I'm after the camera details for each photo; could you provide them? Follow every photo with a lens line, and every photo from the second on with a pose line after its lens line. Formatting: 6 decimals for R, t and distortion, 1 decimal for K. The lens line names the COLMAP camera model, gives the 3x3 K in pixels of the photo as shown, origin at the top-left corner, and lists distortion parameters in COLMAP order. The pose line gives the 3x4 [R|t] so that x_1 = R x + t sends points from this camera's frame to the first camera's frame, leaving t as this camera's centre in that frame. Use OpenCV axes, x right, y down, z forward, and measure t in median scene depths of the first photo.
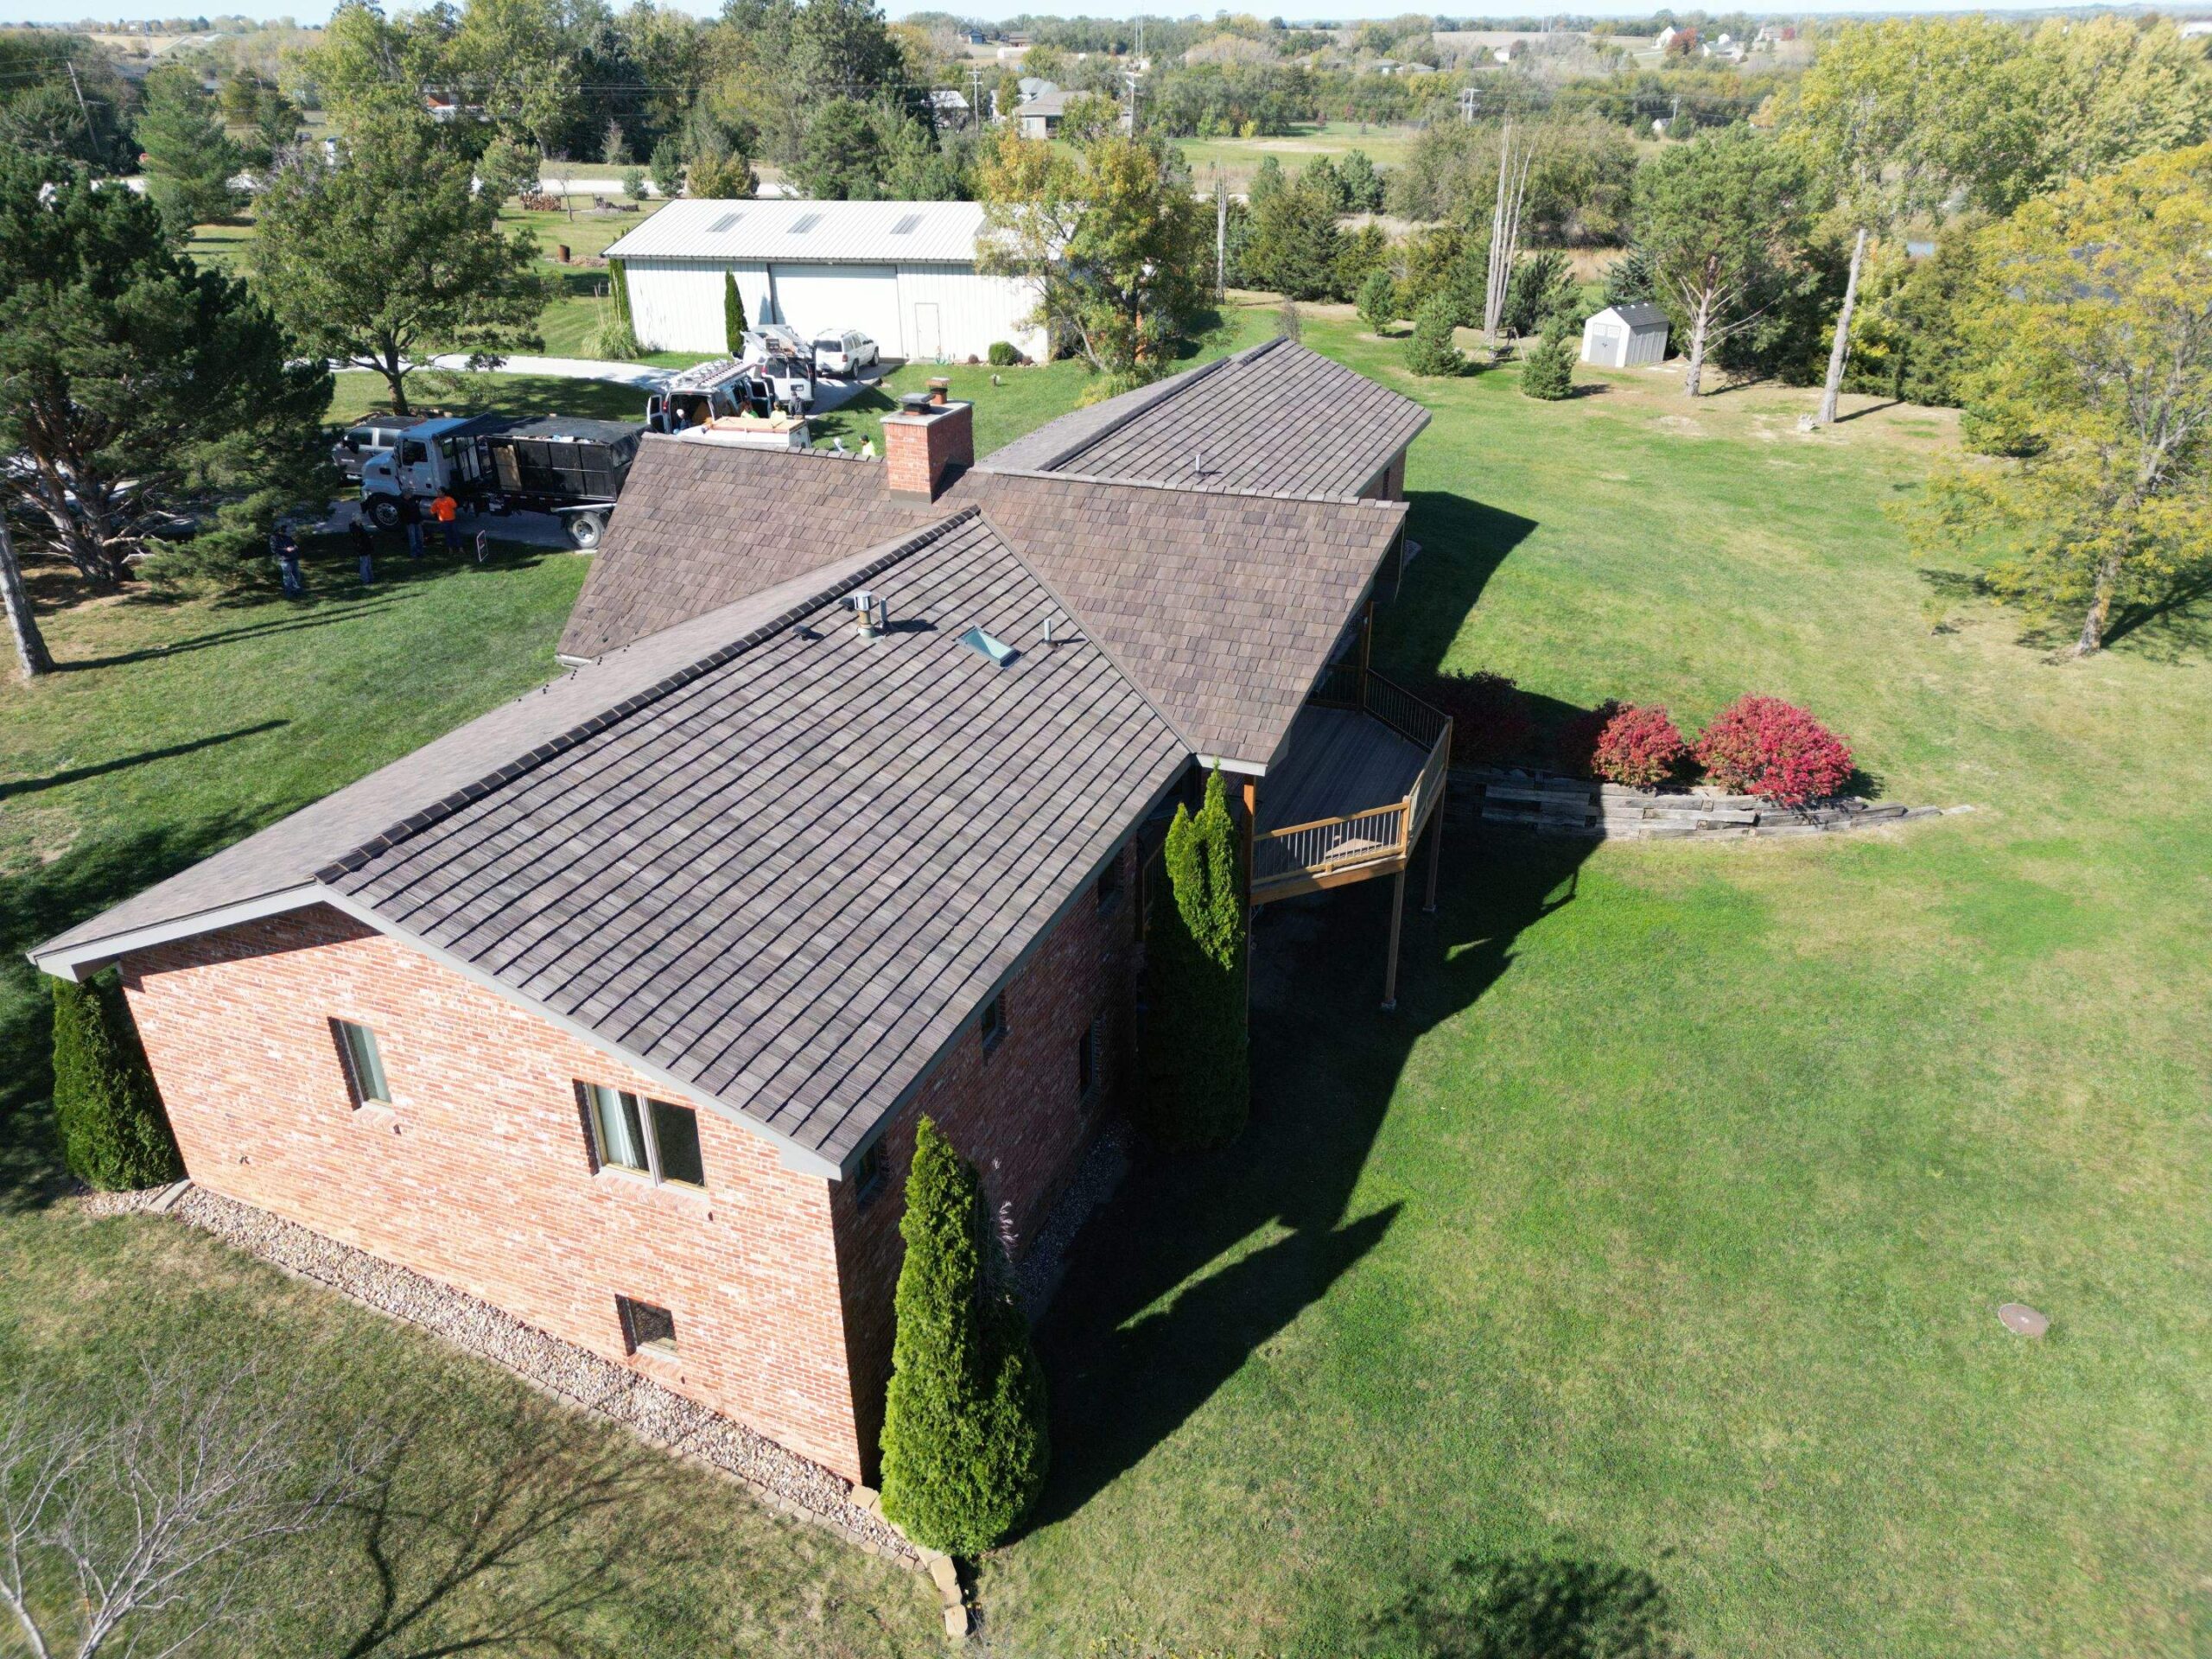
lens RADIAL K [[1534.7, 0, 1106.0], [0, 1534.7, 829.5], [0, 0, 1]] dist [0.070204, -0.055856]
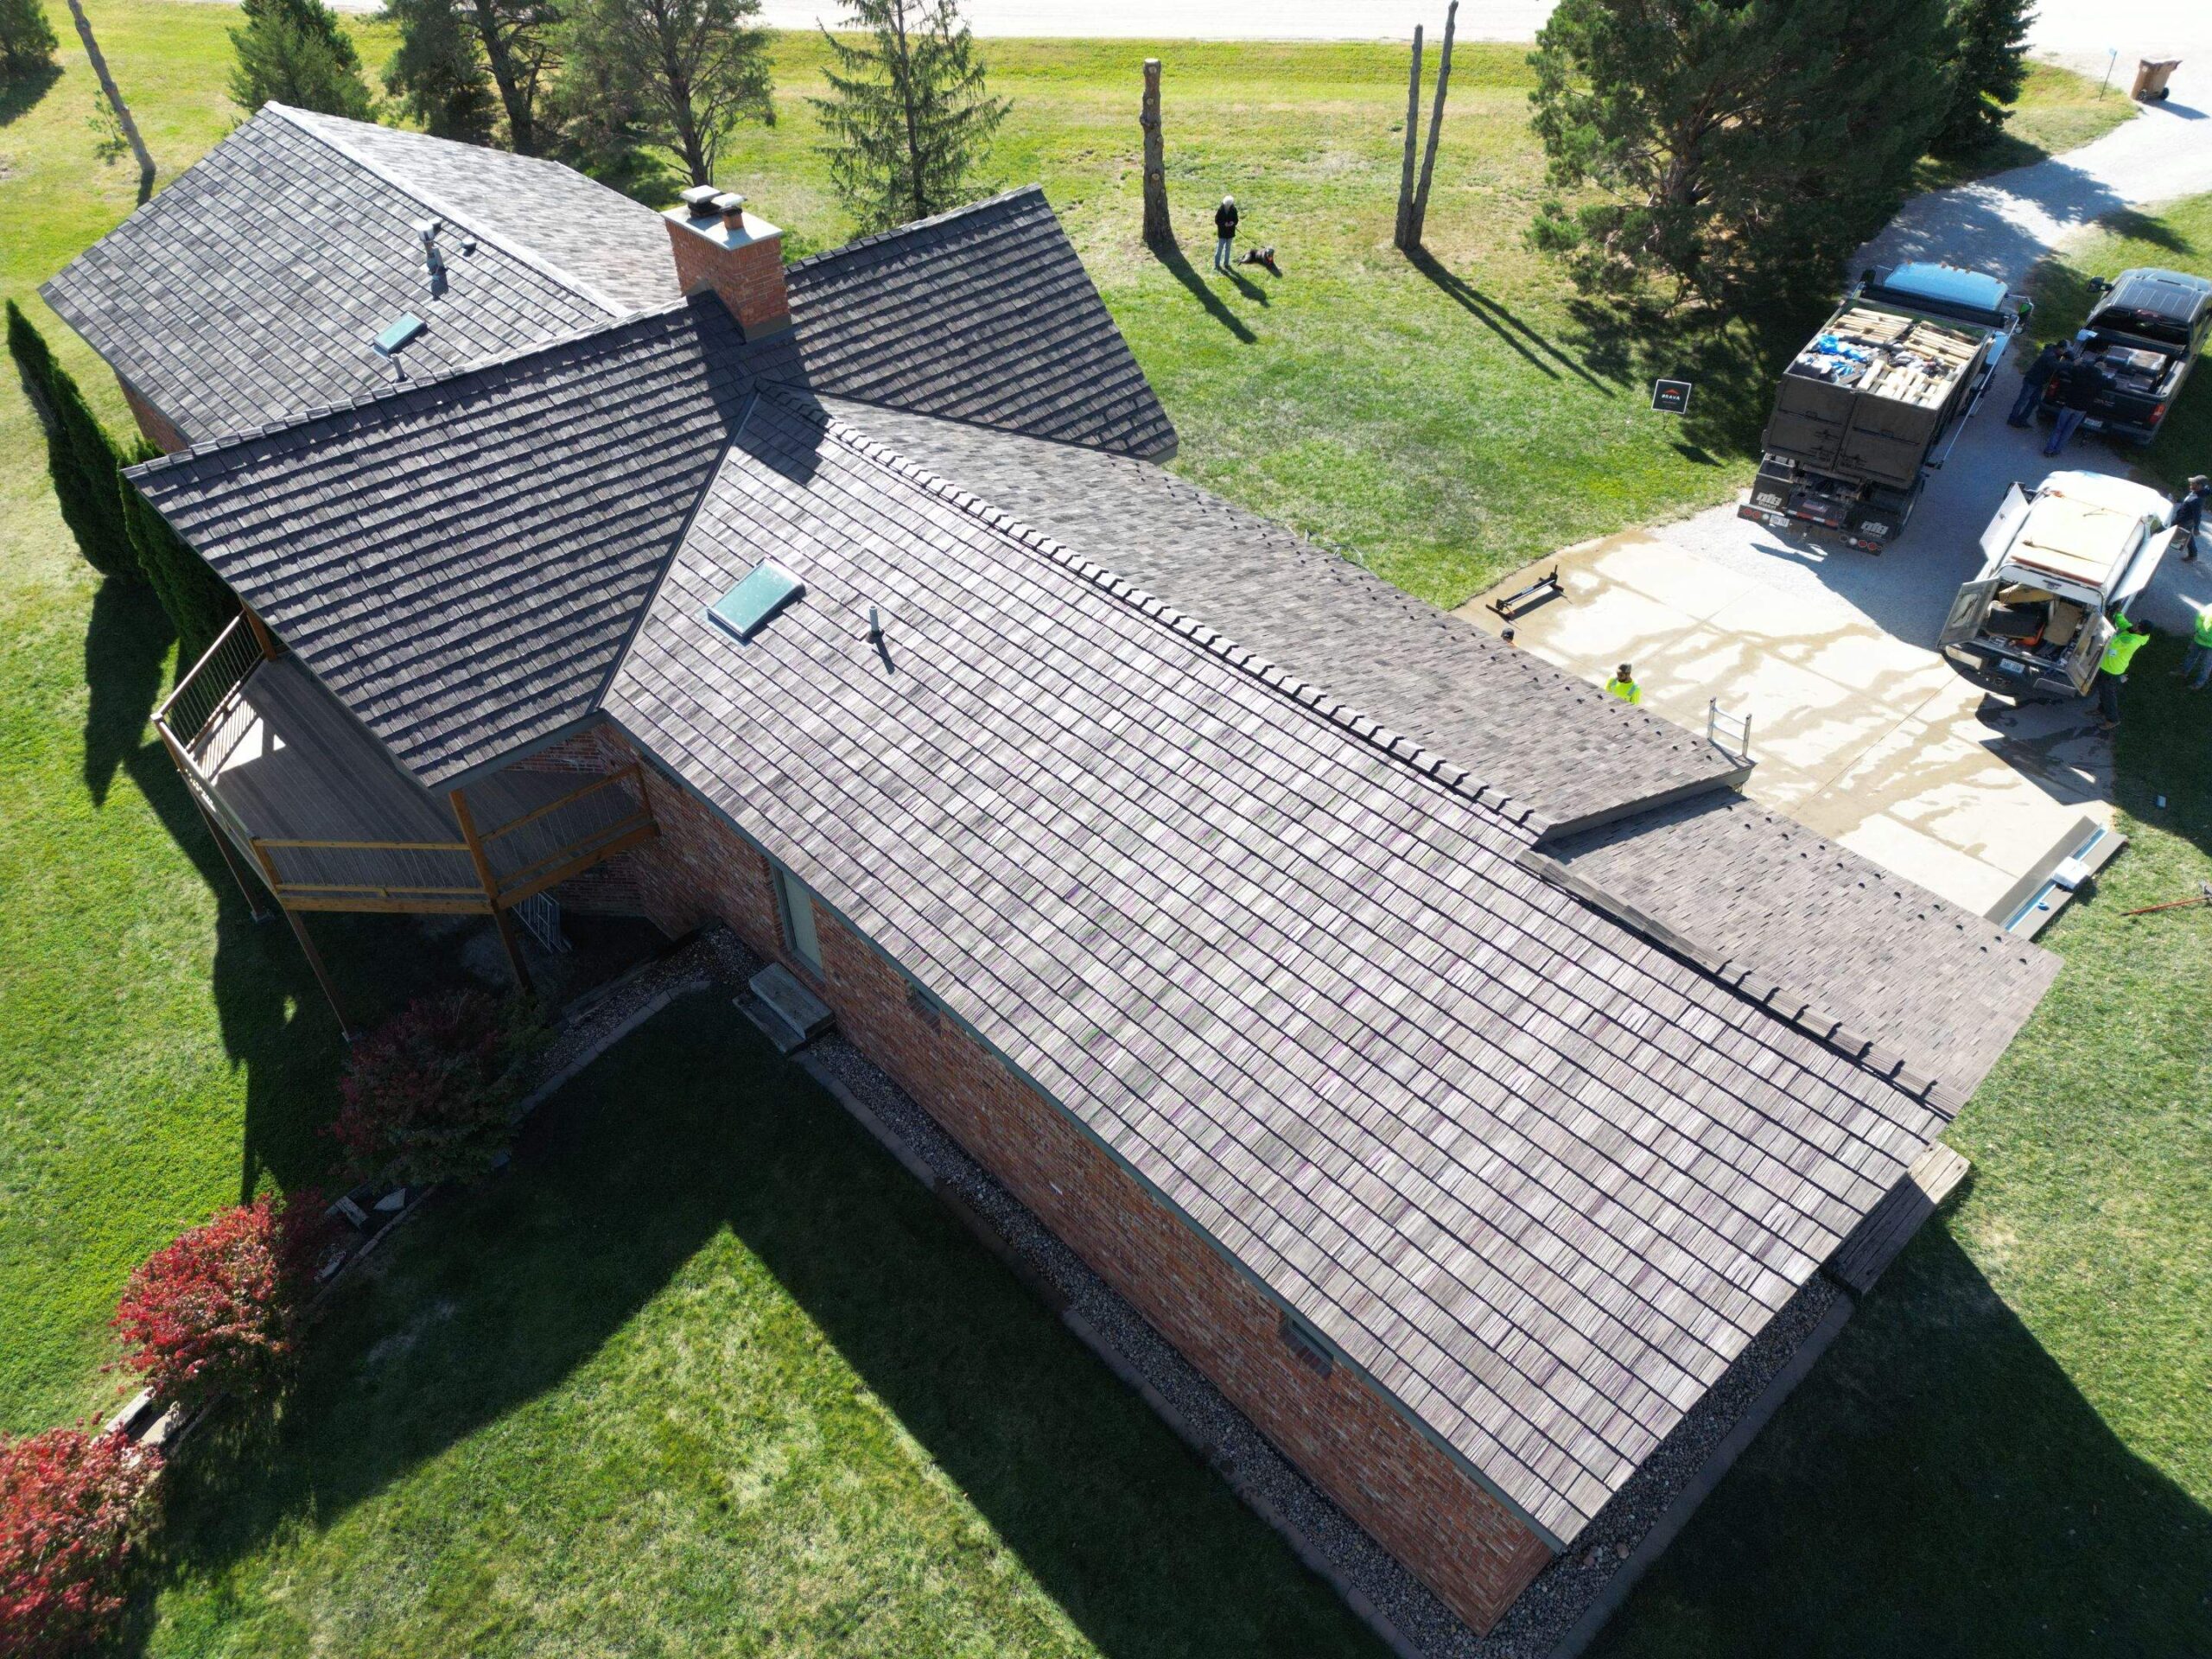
lens RADIAL K [[1534.7, 0, 1106.0], [0, 1534.7, 829.5], [0, 0, 1]] dist [0.070204, -0.055856]
pose [[-0.430962, 0.603231, -0.671107, 0.230080], [-0.392608, 0.544287, 0.741357, -0.331464], [0.812484, 0.582978, 0.002267, 0.564307]]
